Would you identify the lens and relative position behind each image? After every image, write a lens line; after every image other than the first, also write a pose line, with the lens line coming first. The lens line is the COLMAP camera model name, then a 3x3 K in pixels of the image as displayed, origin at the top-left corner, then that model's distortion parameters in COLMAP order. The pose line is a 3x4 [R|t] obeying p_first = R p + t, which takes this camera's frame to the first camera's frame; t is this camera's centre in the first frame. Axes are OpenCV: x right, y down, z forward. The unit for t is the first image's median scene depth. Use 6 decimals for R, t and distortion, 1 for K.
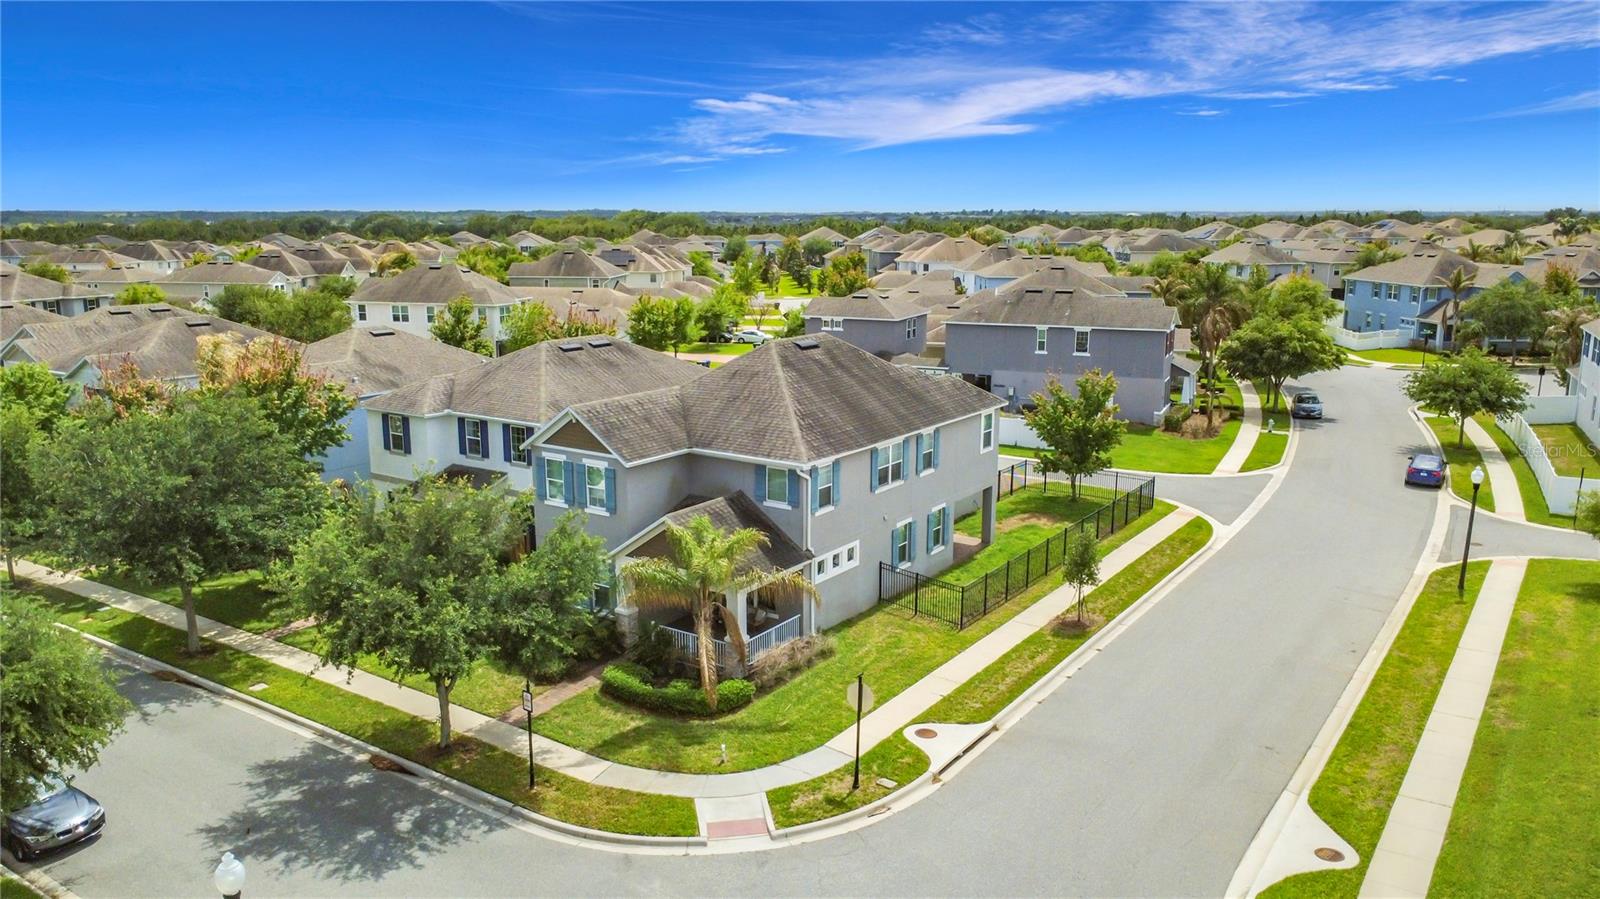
lens RADIAL K [[1169.1, 0, 797.4], [0, 1169.1, 447.0], [0, 0, 1]] dist [0.010808, -0.000686]
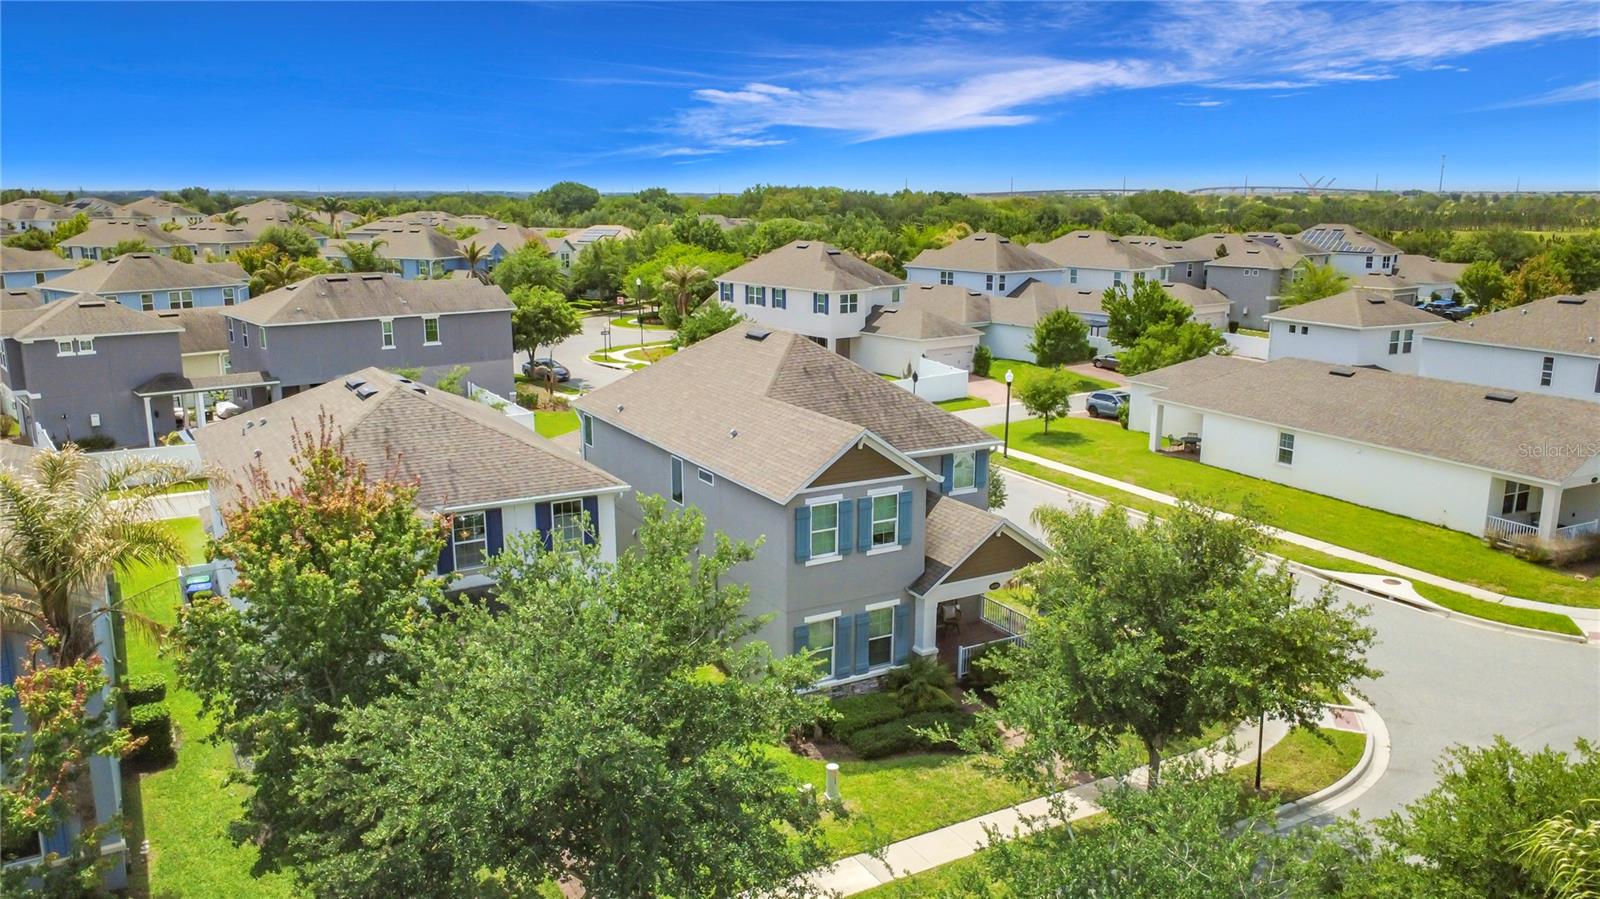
lens RADIAL K [[1171.5, 0, 798.2], [0, 1171.5, 459.6], [0, 0, 1]] dist [0.001615, -0.001047]
pose [[0.433836, -0.198360, 0.878886, -0.851622], [0.173898, 0.975558, 0.134339, -0.119712], [-0.884051, 0.094555, 0.457726, 0.626506]]
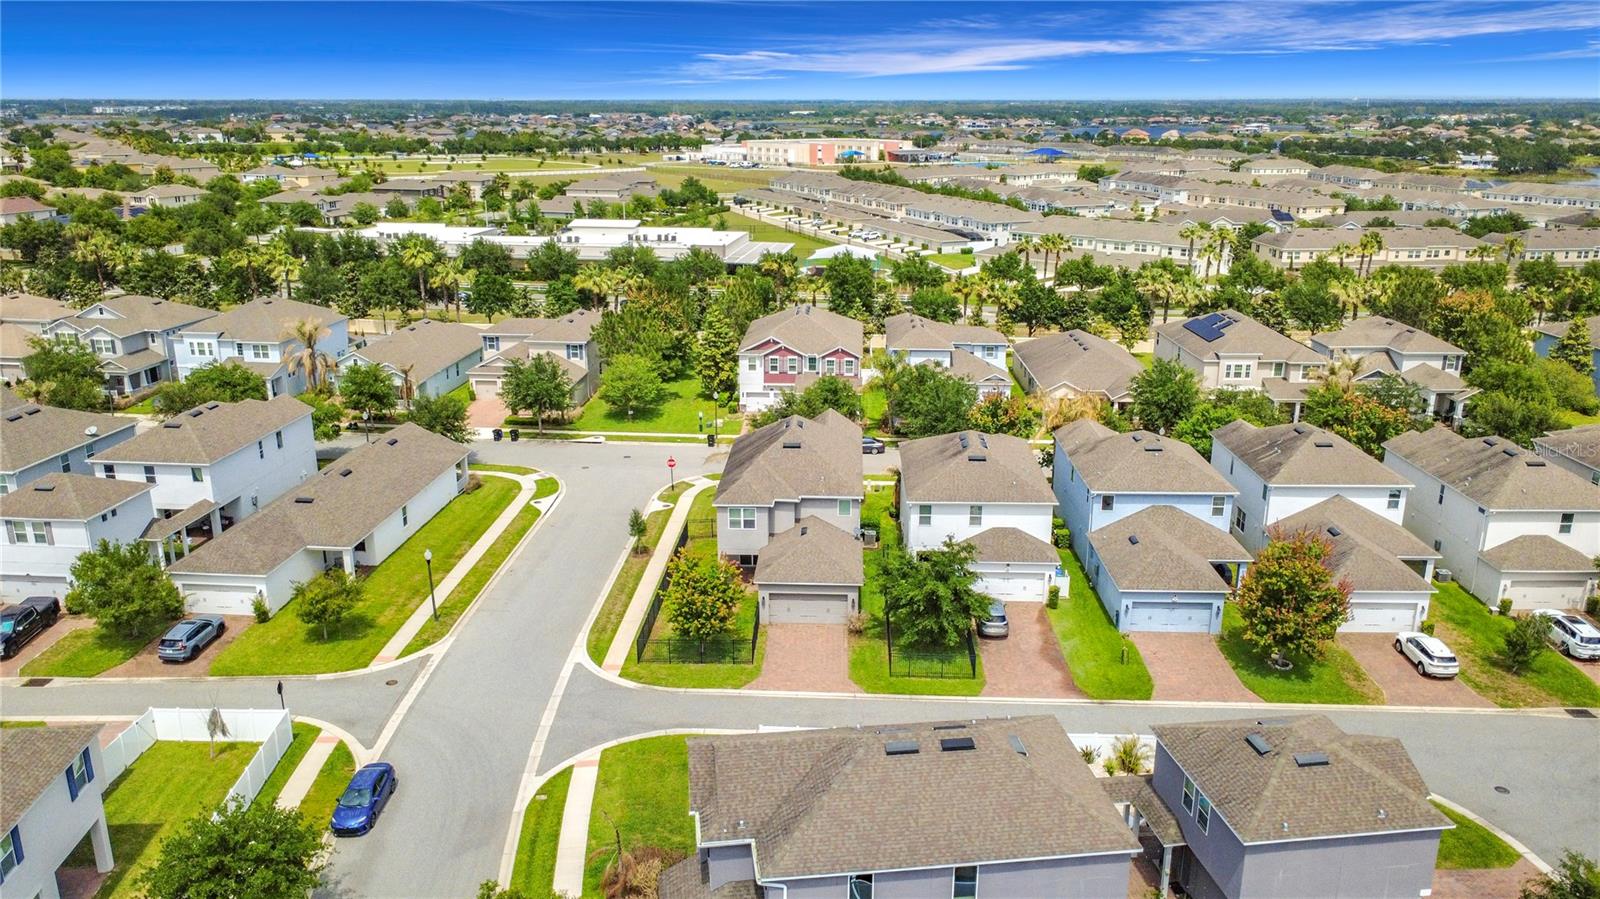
lens RADIAL K [[1148.6, 0, 798.1], [0, 1148.6, 488.7], [0, 0, 1]] dist [0.006962, 0.002111]
pose [[-0.847751, 0.169792, -0.502482, 0.991669], [-0.105114, 0.874802, 0.472940, -0.922721], [0.519874, 0.453754, -0.723767, 2.540023]]
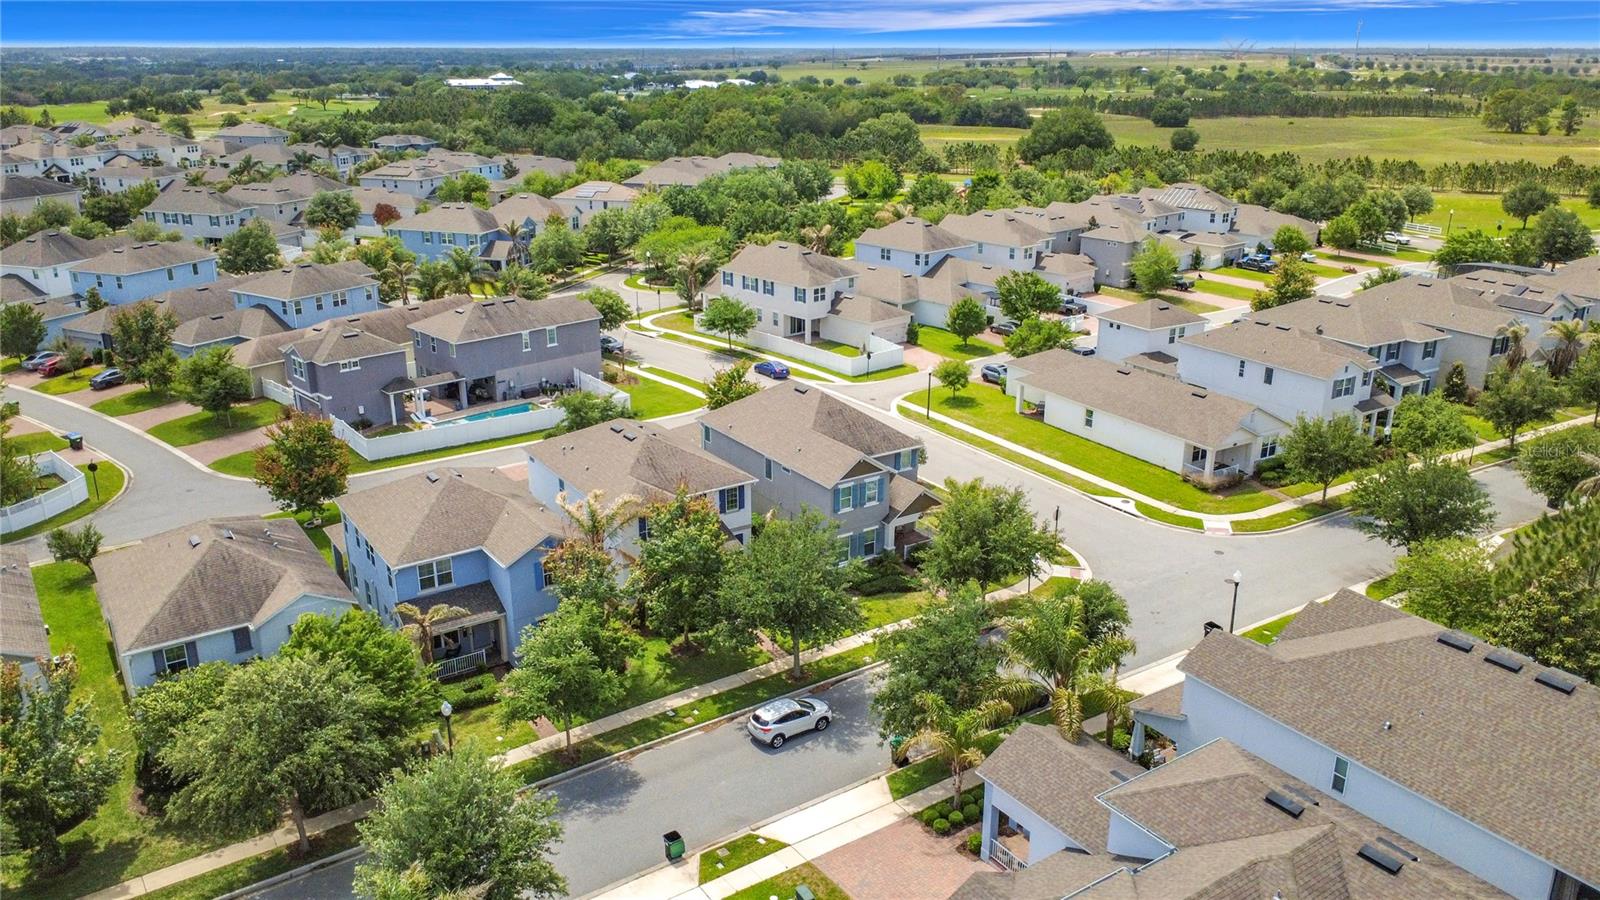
lens RADIAL K [[1185.4, 0, 800.0], [0, 1185.4, 450.0], [0, 0, 1]] dist [-0.001988, -0.010125]
pose [[0.374554, -0.298502, 0.877842, -1.707043], [0.180730, 0.952105, 0.246642, -0.473638], [-0.909421, 0.066272, 0.410563, 0.309548]]
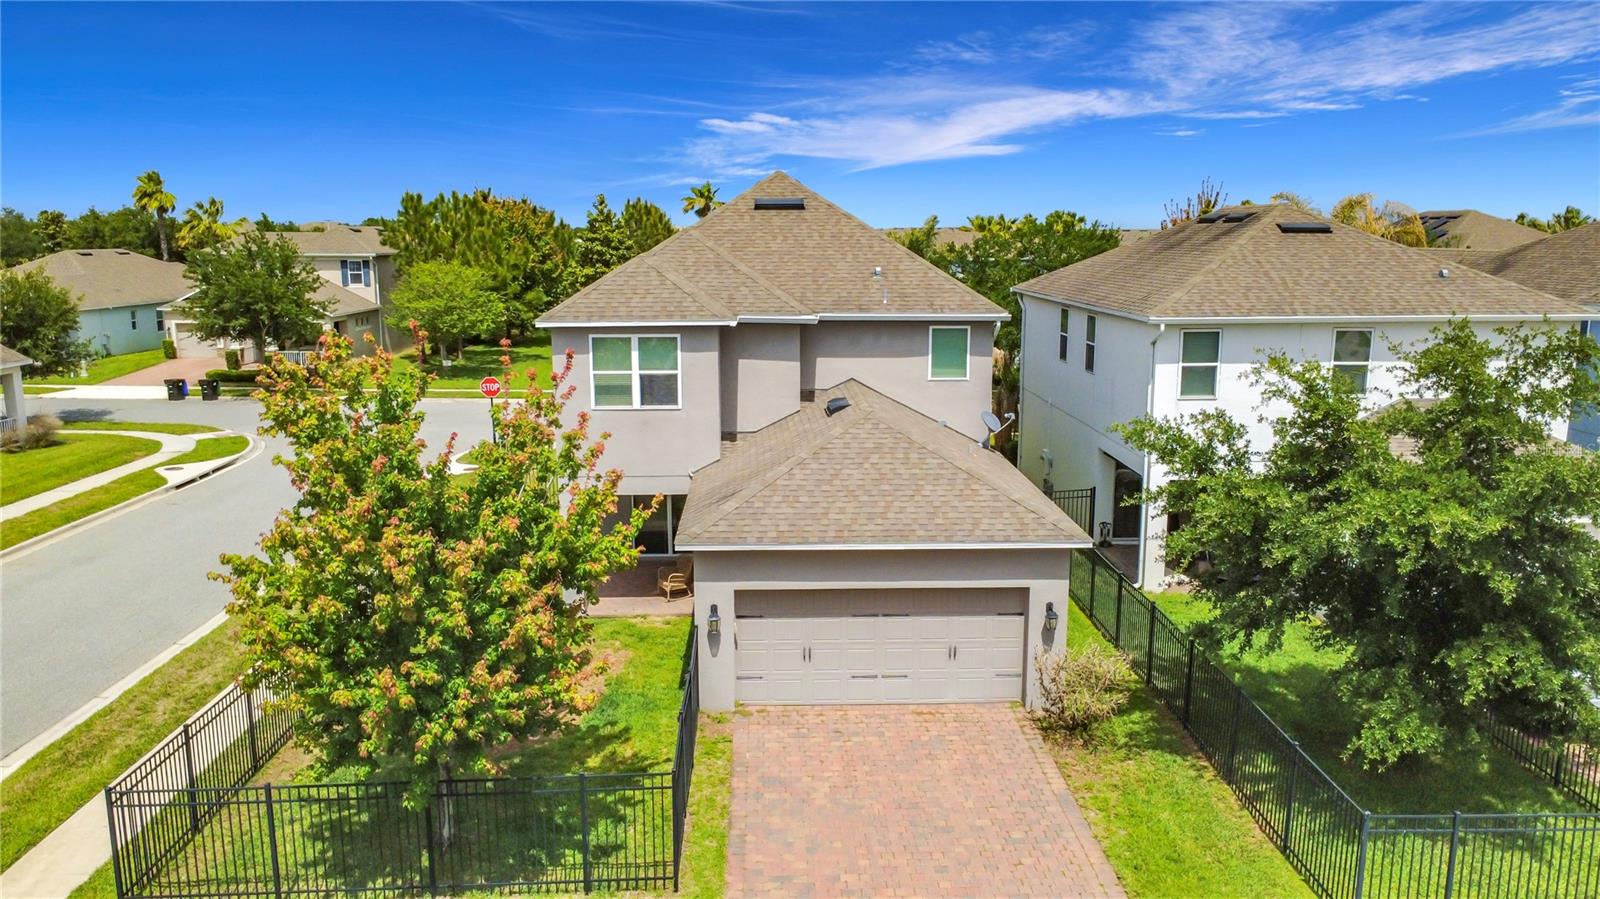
lens RADIAL K [[1167.1, 0, 797.0], [0, 1167.1, 453.6], [0, 0, 1]] dist [-0.002983, 0.001116]
pose [[-0.806926, 0.111785, -0.579977, 0.441277], [-0.115238, 0.933262, 0.340208, -0.189351], [0.579301, 0.341359, -0.740192, 1.694087]]
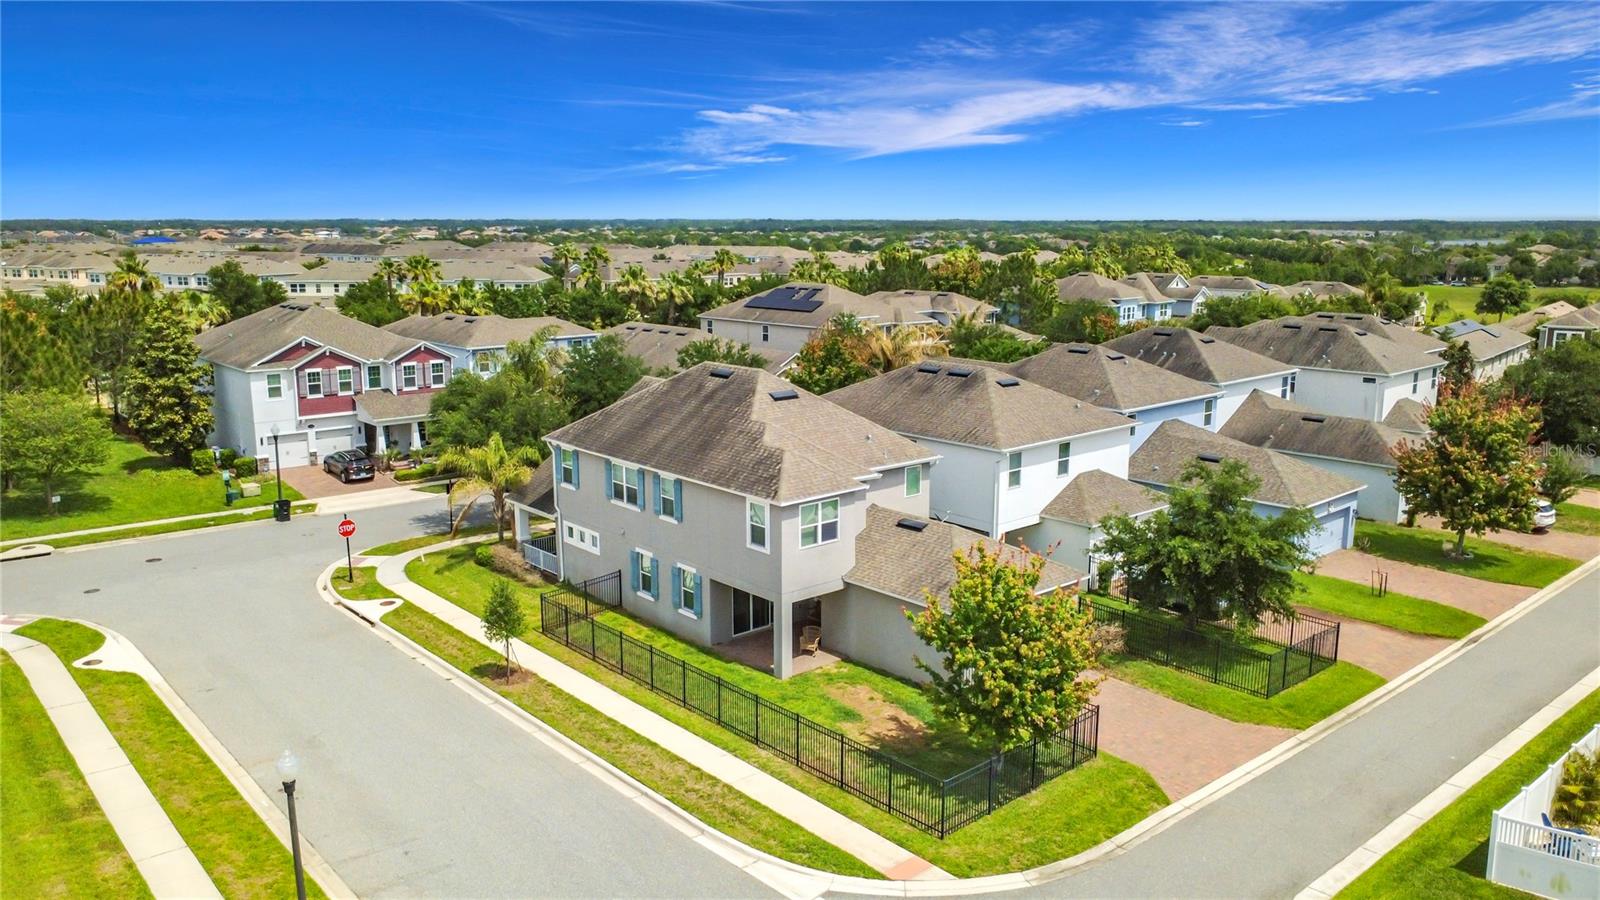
lens RADIAL K [[1185.4, 0, 800.0], [0, 1185.4, 450.0], [0, 0, 1]] dist [-0.001988, -0.010125]
pose [[-0.246162, 0.184622, -0.951482, 1.074018], [-0.192659, 0.952780, 0.234718, -0.302626], [0.949888, 0.241090, -0.198969, 1.380062]]
